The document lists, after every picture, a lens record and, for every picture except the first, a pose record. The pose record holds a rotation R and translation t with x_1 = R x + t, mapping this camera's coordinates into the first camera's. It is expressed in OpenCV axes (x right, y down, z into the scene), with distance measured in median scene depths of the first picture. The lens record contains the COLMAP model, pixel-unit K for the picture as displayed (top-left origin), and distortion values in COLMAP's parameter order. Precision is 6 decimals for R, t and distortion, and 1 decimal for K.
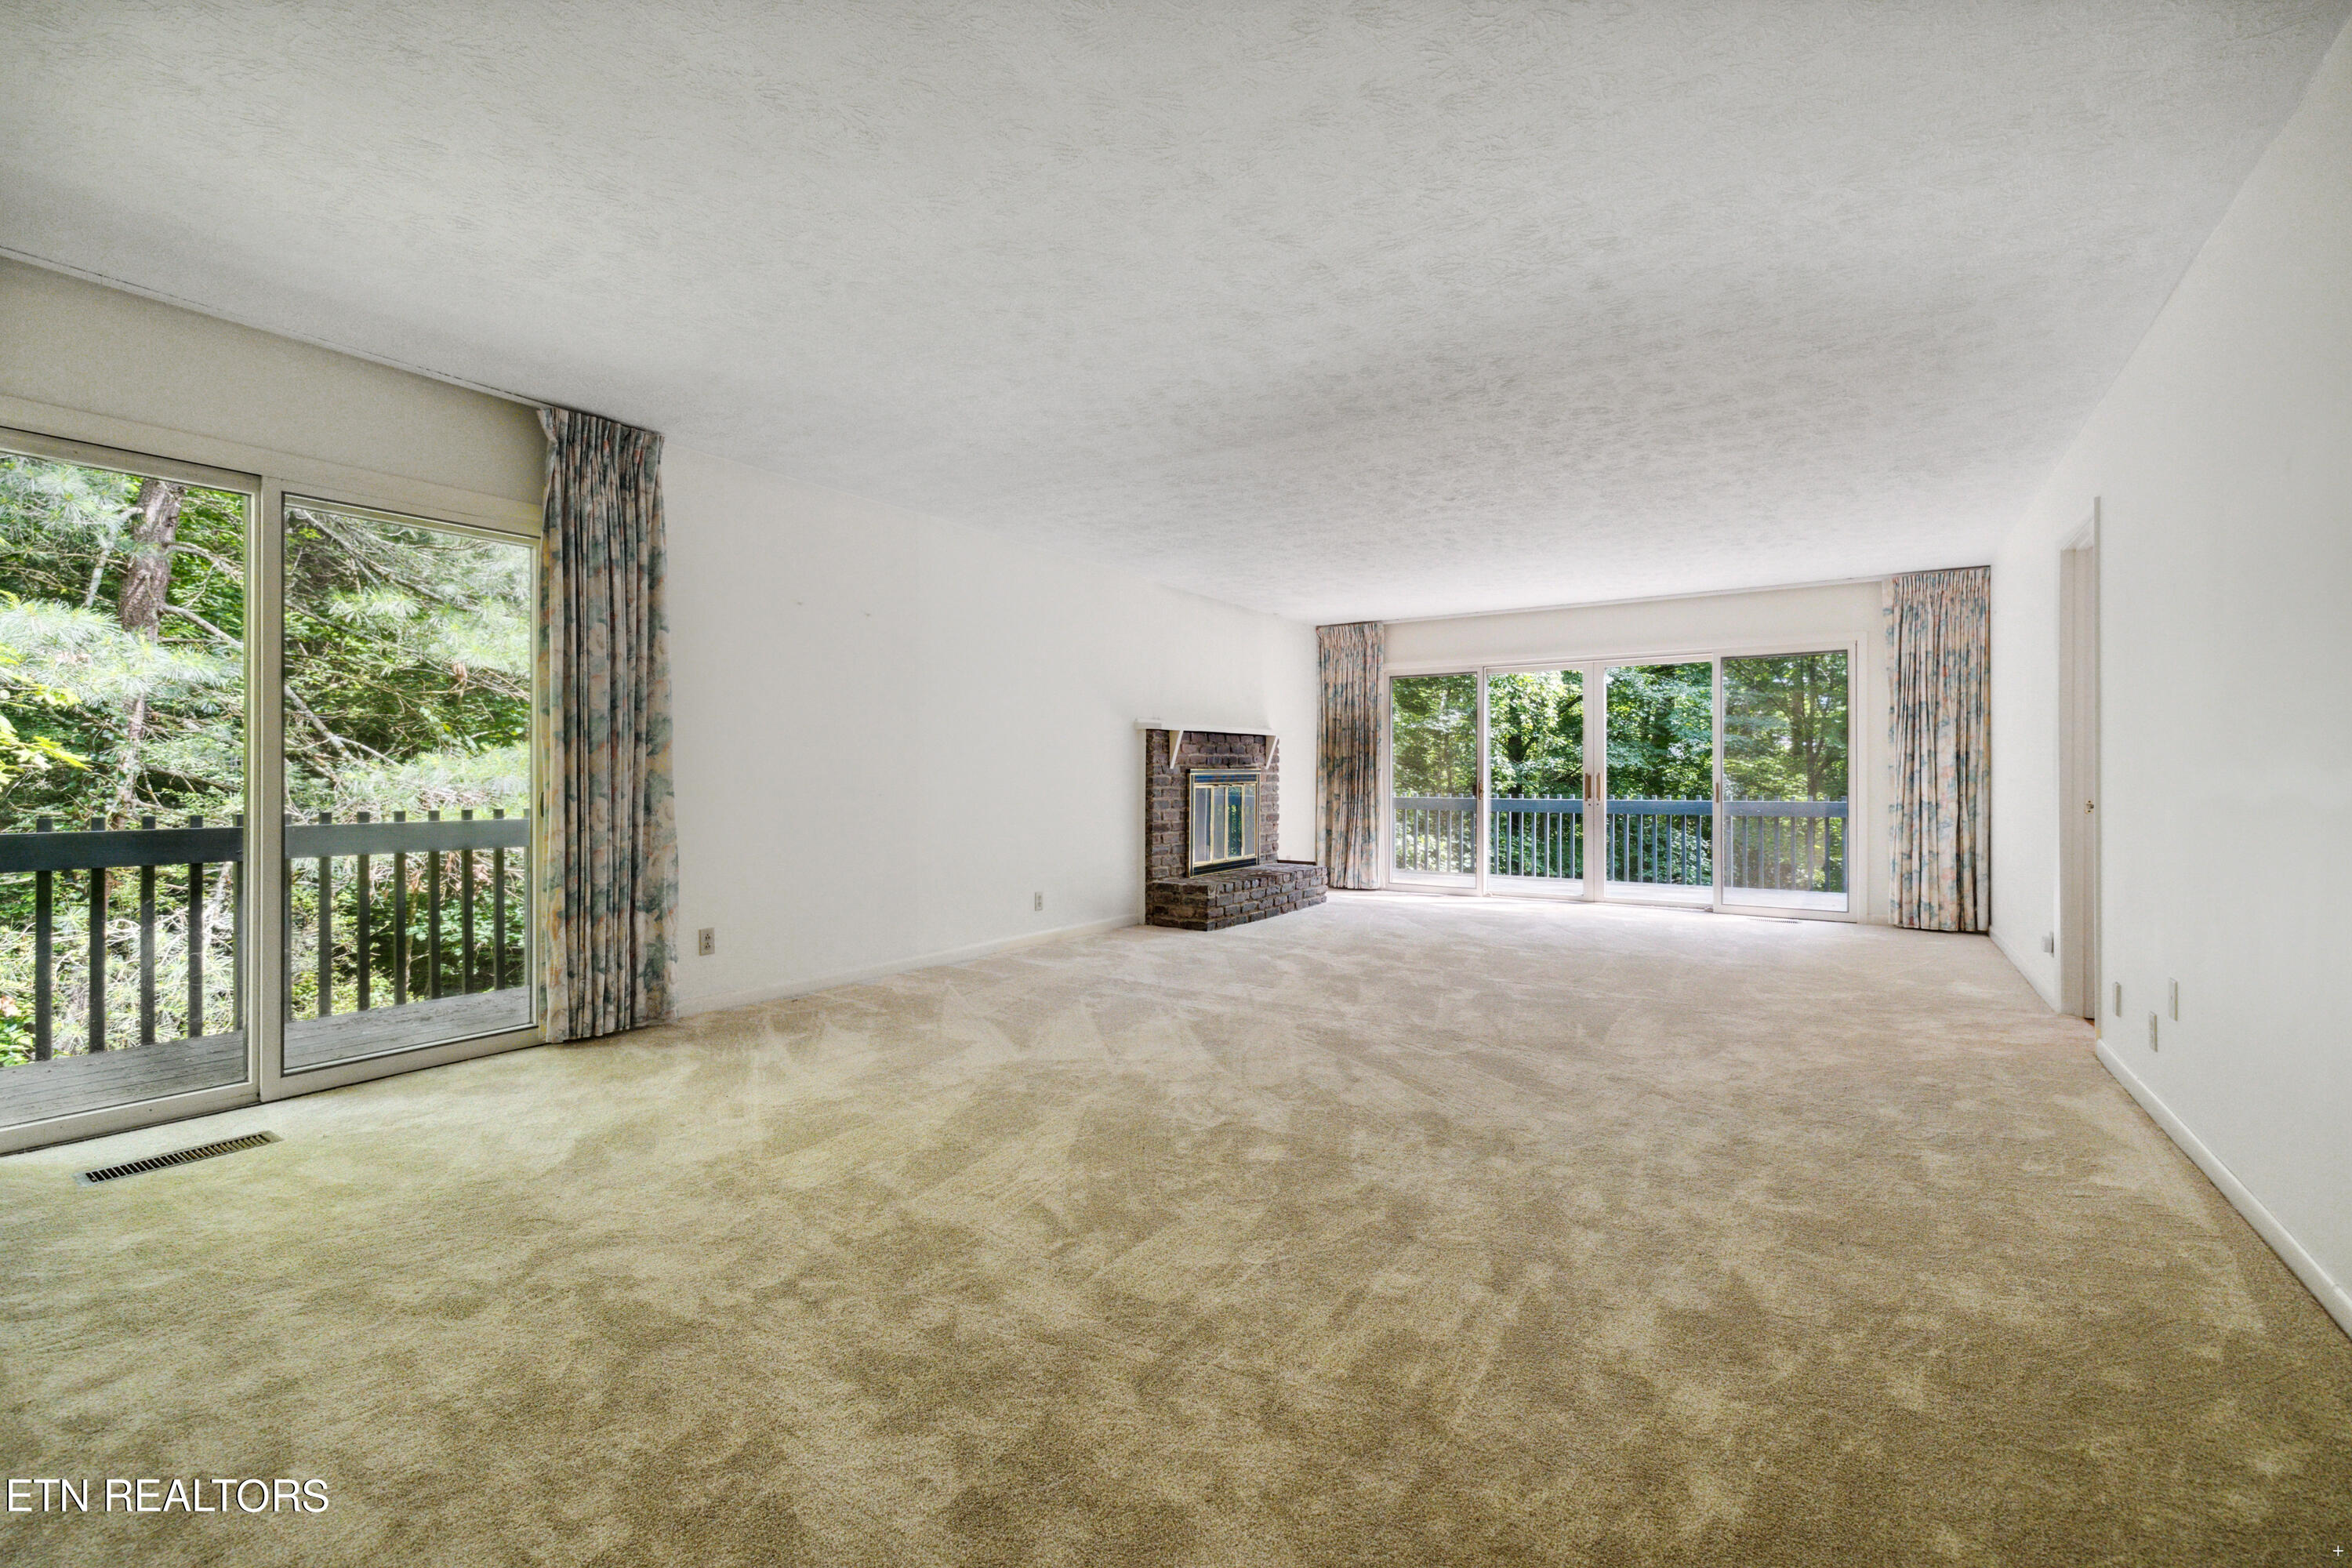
lens RADIAL K [[997.9, 0, 1178.6], [0, 997.9, 771.7], [0, 0, 1]] dist [0.000347, 0.000587]
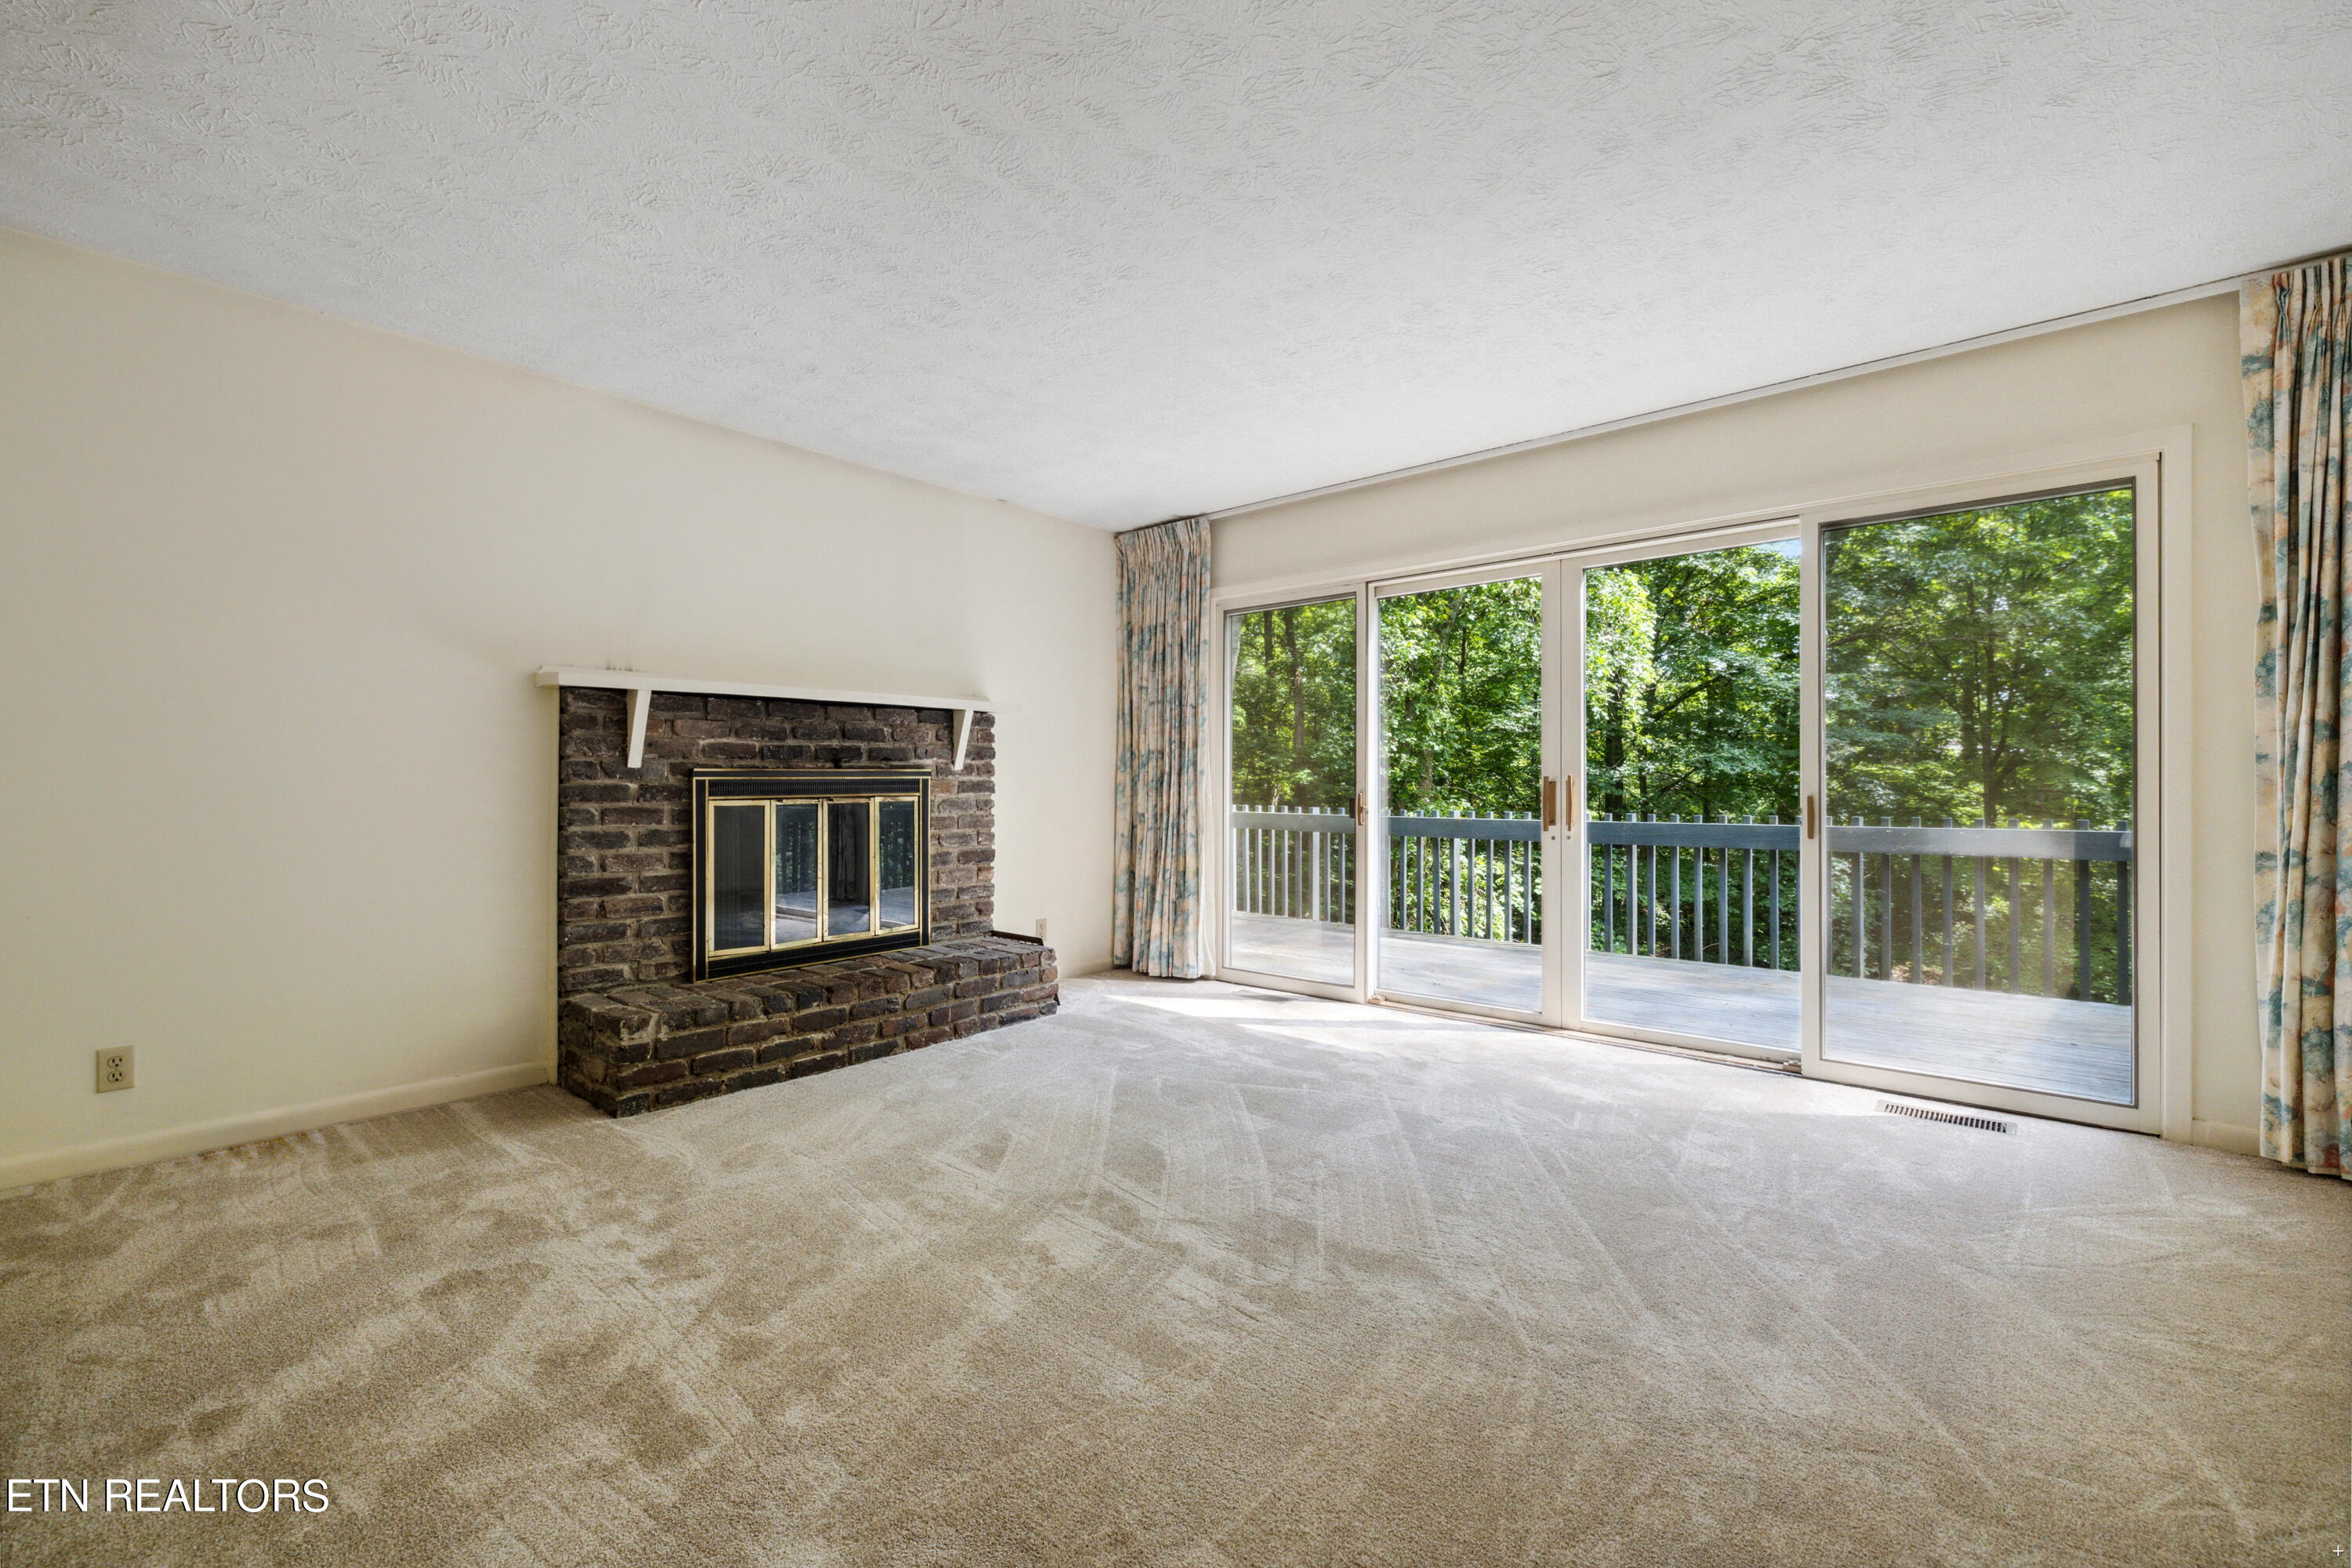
lens RADIAL K [[997.9, 0, 1175.9], [0, 997.9, 785.6], [0, 0, 1]] dist [0.000347, 0.000587]
pose [[0.993361, -0.000763, -0.115033, 0.267853], [0.001272, 0.999990, 0.004347, 0.003581], [0.115029, -0.004465, 0.993352, 0.451225]]
